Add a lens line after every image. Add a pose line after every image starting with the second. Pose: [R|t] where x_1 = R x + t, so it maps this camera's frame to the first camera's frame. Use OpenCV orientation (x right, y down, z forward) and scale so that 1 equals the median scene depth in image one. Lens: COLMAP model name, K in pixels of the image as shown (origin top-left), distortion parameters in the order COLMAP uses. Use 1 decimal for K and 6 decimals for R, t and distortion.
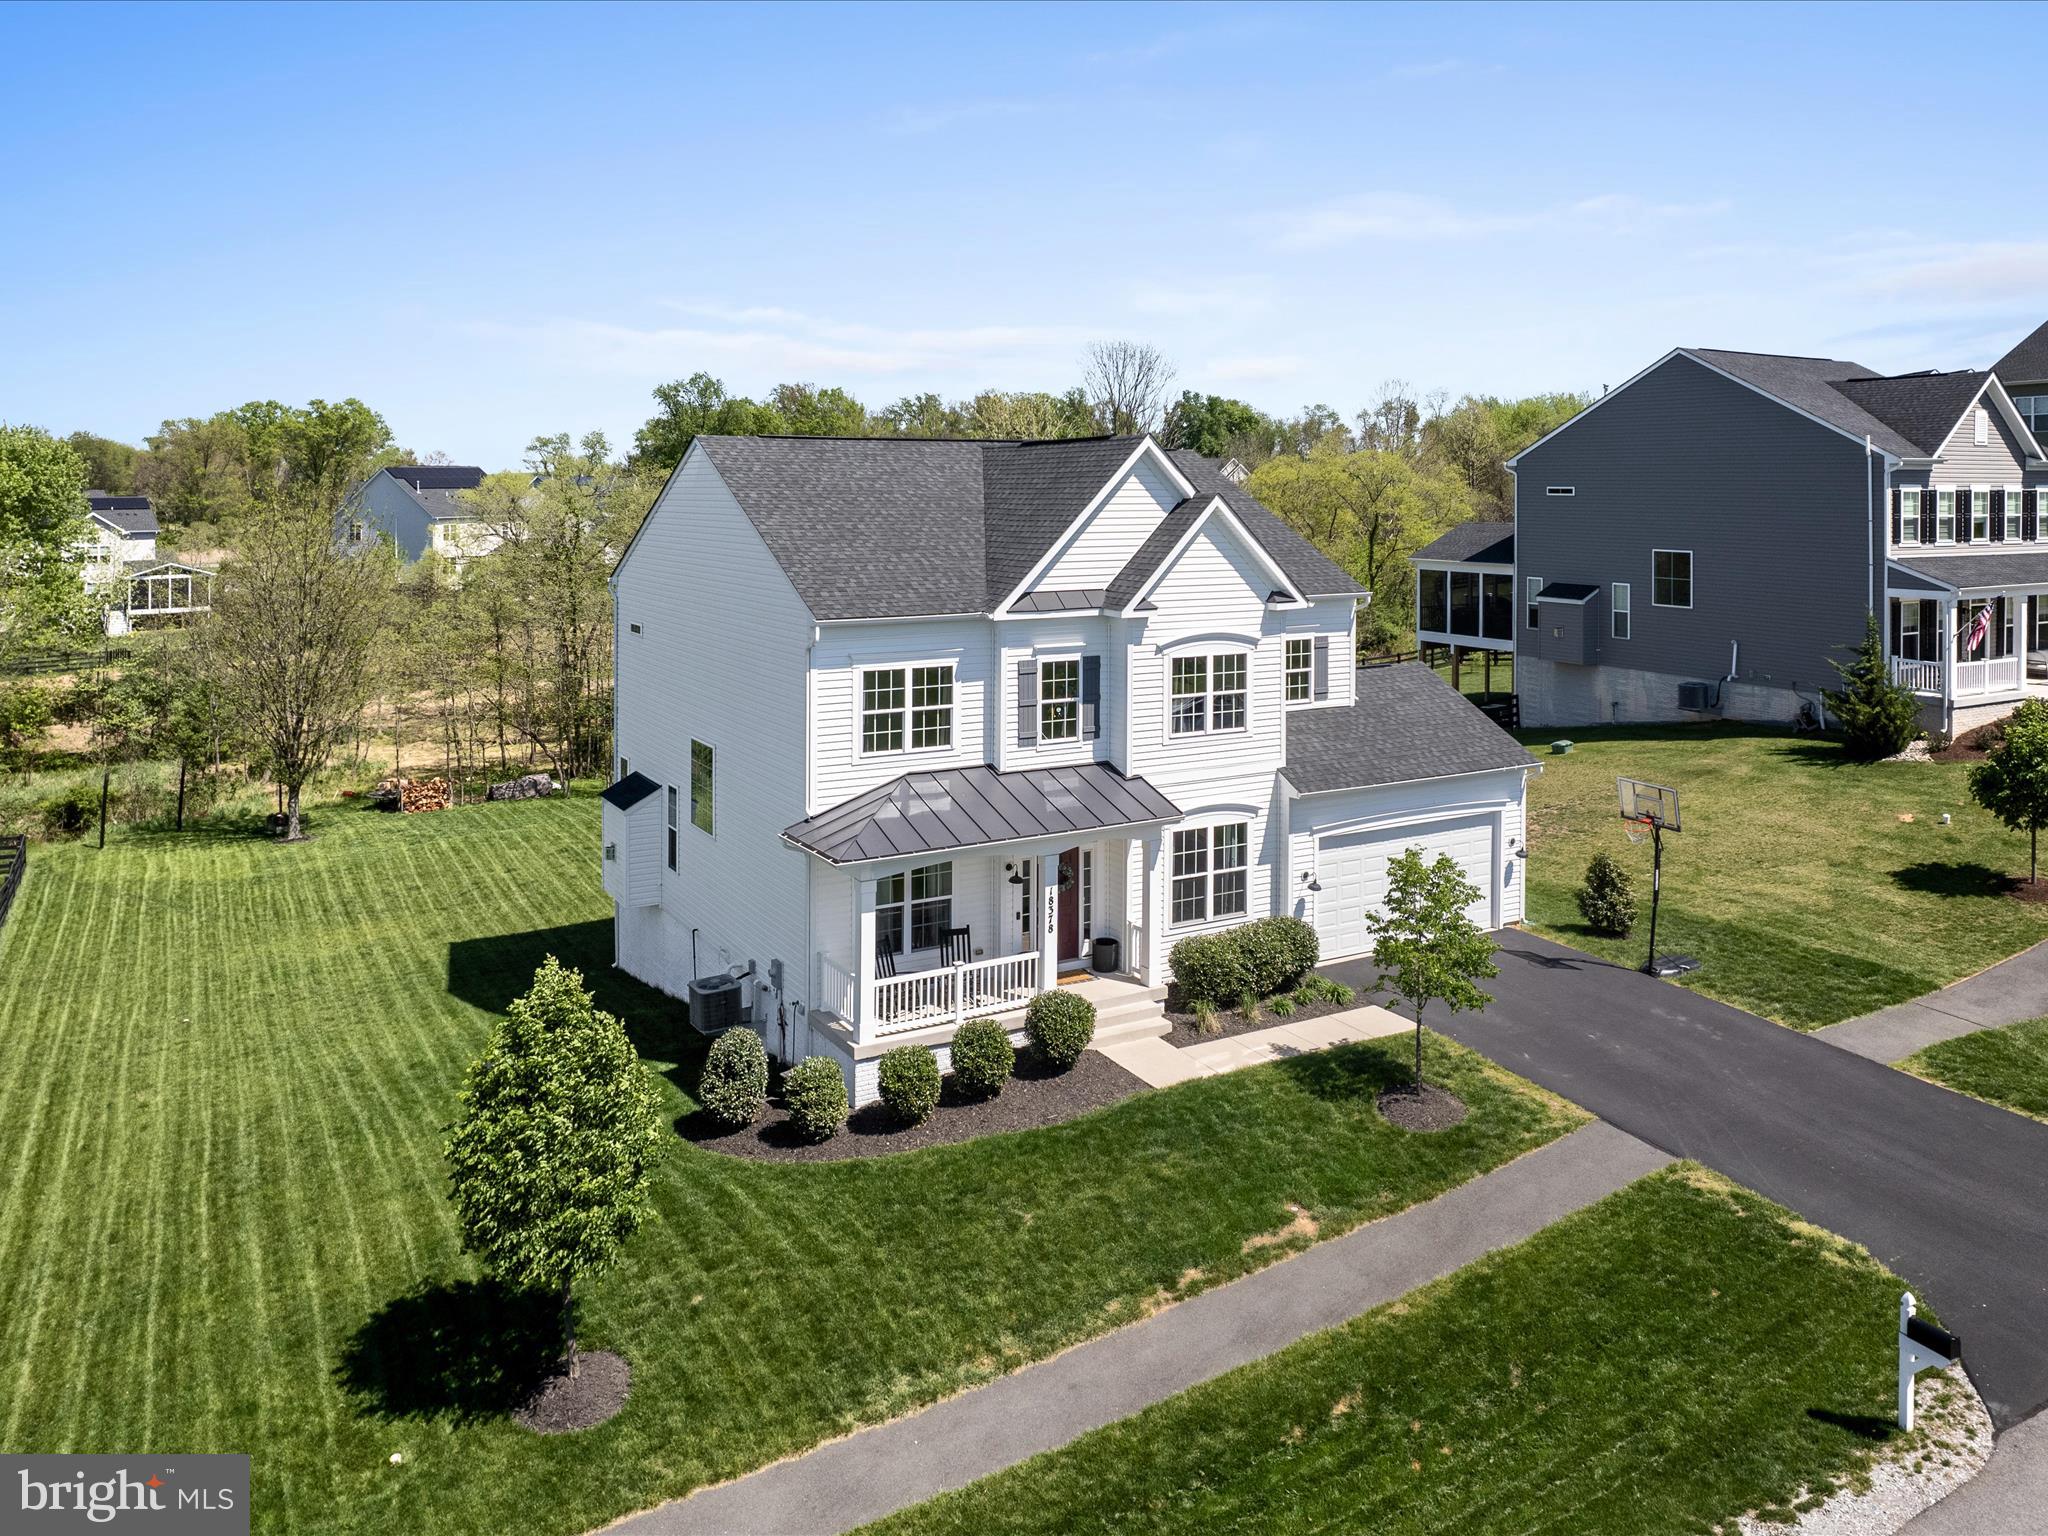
lens RADIAL K [[1531.8, 0, 1138.8], [0, 1531.8, 601.6], [0, 0, 1]] dist [-0.070256, 0.047087]
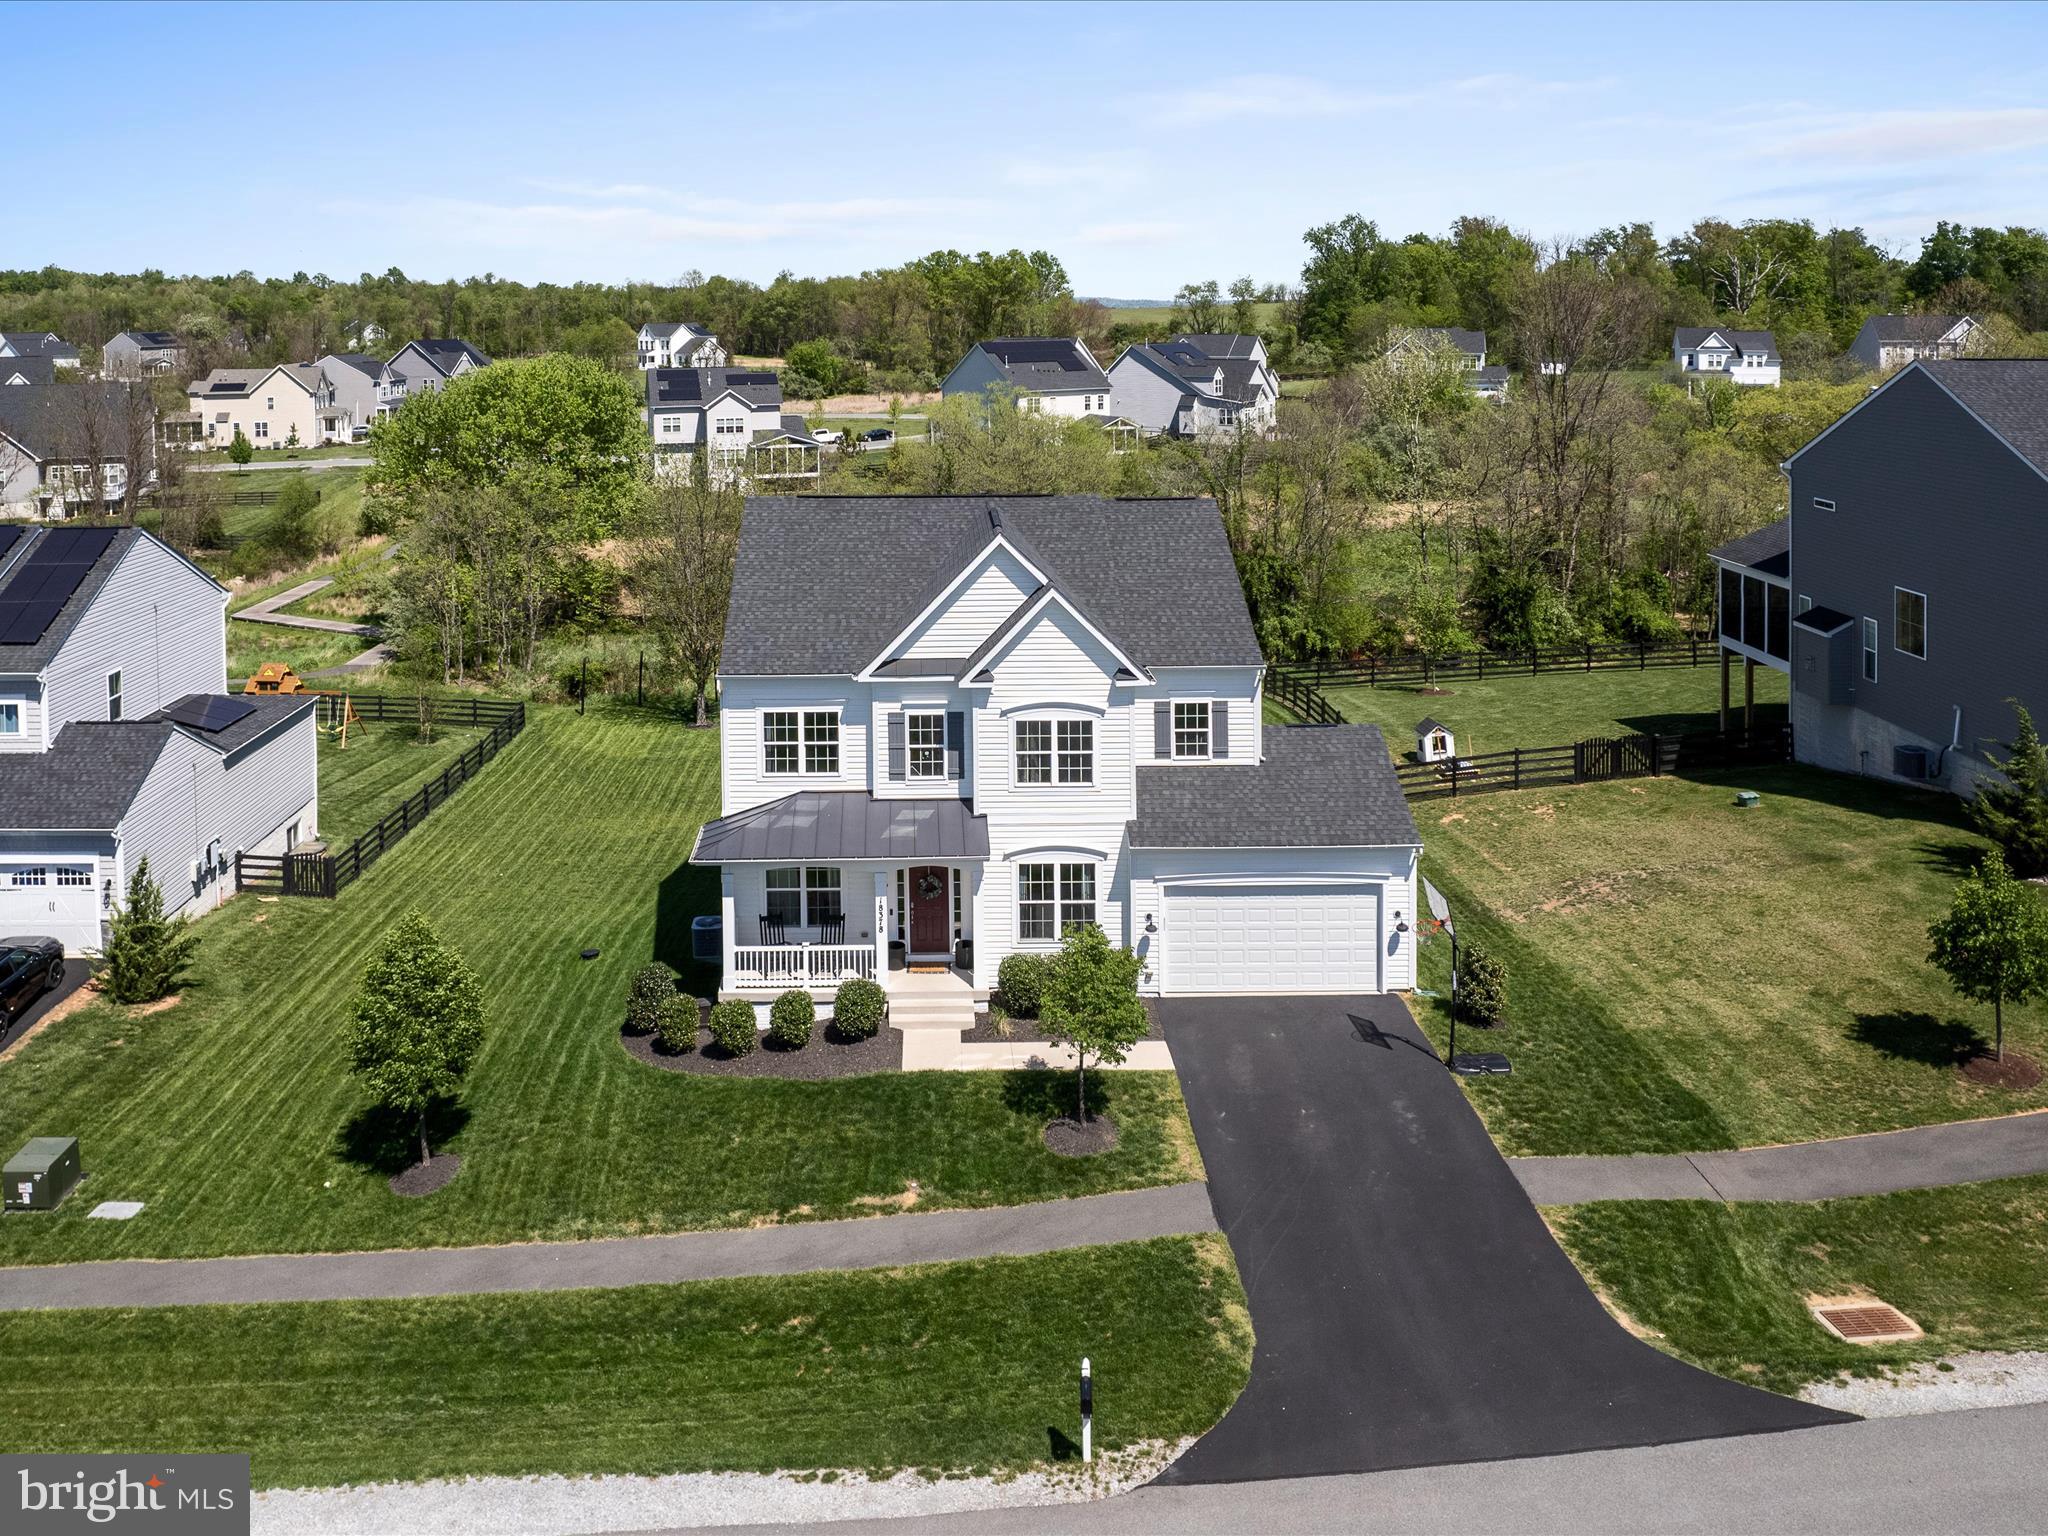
lens RADIAL K [[1698.6, 0, 991.2], [0, 1698.6, 497.5], [0, 0, 1]] dist [-0.044547, 0.004857]
pose [[0.864146, 0.051410, -0.500608, 0.662107], [-0.034490, 0.998479, 0.043003, -0.194578], [0.502058, -0.019895, 0.864605, -0.156699]]
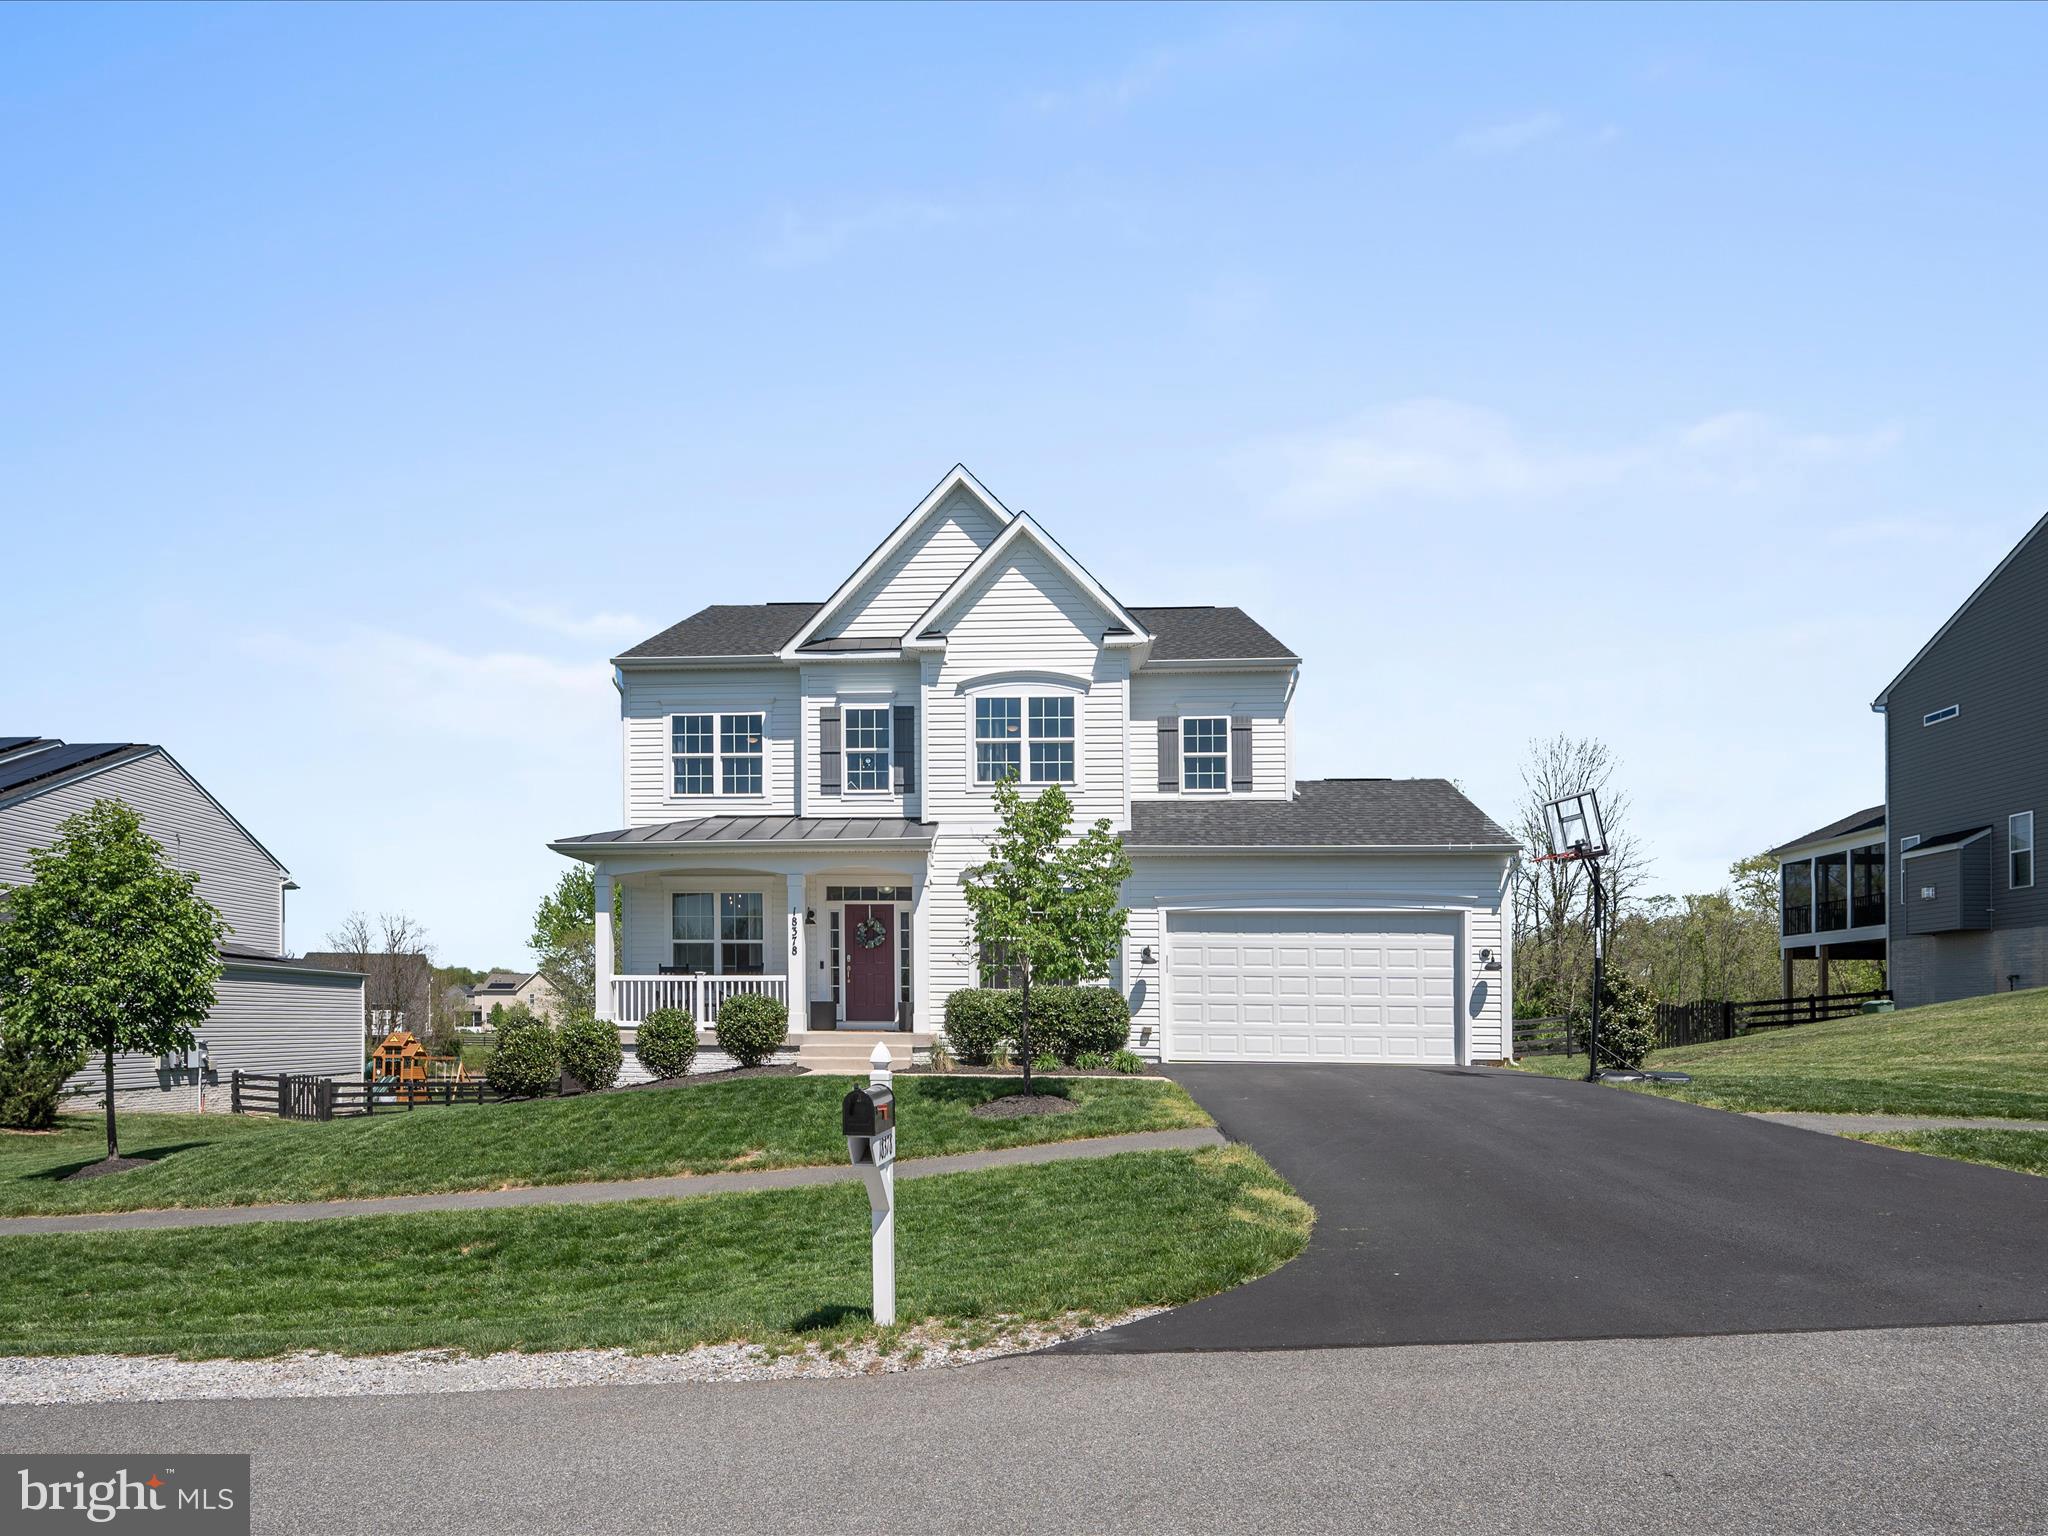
lens RADIAL K [[1206.9, 0, 960.6], [0, 1206.9, 1074.3], [0, 0, 1]] dist [0.004493, 0.001344]
pose [[0.810527, 0.031251, -0.584867, 0.454740], [-0.046022, 0.998886, -0.010405, 0.275552], [0.583890, 0.035350, 0.811063, 0.401825]]
